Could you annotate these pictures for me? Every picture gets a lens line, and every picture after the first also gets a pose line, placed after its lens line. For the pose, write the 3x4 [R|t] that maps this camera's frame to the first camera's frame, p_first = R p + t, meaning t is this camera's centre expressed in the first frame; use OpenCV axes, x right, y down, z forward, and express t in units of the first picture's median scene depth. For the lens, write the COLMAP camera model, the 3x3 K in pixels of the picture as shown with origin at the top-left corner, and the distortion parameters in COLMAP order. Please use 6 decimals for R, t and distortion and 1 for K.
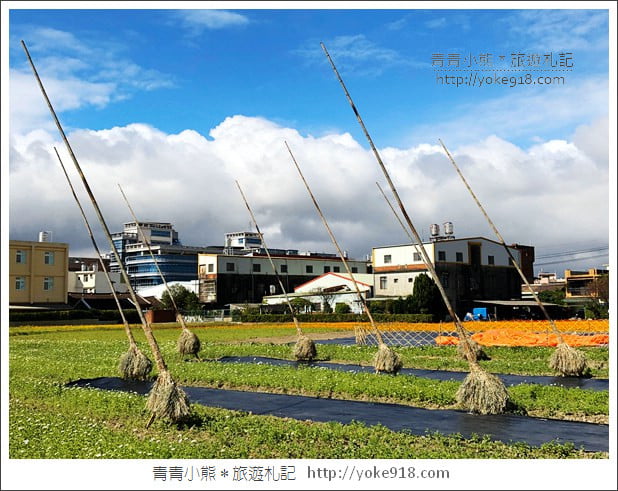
lens RADIAL K [[722.7, 0, 309.0], [0, 722.7, 245.5], [0, 0, 1]] dist [0.161835, -0.631291]
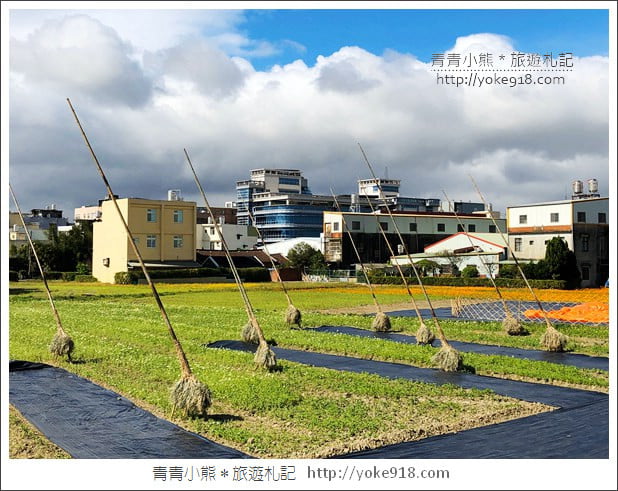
lens RADIAL K [[847.9, 0, 309.0], [0, 847.9, 245.5], [0, 0, 1]] dist [0.168875, -0.035285]
pose [[0.983476, 0.008745, -0.180827, 0.034685], [0.004274, 0.997433, 0.071481, -0.025394], [0.180988, -0.071073, 0.980914, -0.122489]]
